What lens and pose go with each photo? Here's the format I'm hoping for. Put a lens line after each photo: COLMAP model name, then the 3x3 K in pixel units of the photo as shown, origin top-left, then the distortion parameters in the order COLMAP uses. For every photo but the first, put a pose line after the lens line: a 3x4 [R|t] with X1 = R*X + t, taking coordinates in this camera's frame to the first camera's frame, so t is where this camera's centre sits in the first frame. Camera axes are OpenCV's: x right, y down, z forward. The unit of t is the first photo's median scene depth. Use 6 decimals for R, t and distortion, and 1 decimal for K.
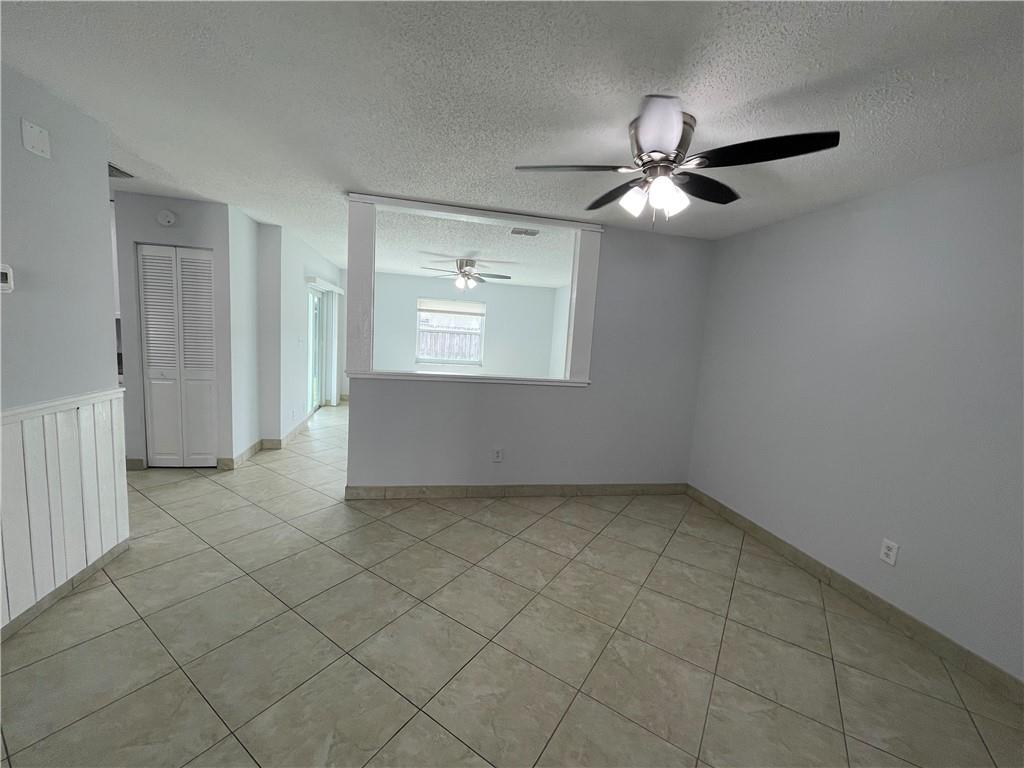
lens RADIAL K [[414.4, 0, 511.2], [0, 414.4, 382.5], [0, 0, 1]] dist [-0.008270, 0.000760]
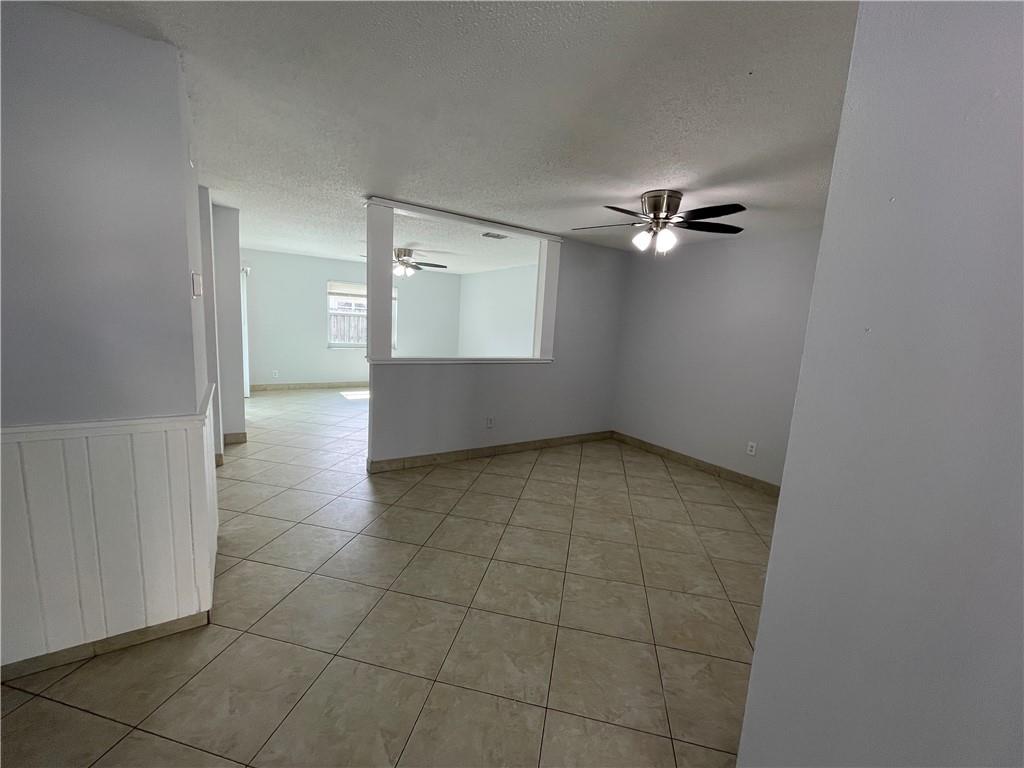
lens RADIAL K [[414.4, 0, 510.1], [0, 414.4, 380.7], [0, 0, 1]] dist [-0.008270, 0.000760]
pose [[0.930606, -0.061470, 0.360824, -0.424670], [0.044064, 0.997442, 0.056280, -0.012382], [-0.363361, -0.036476, 0.930934, -0.161597]]
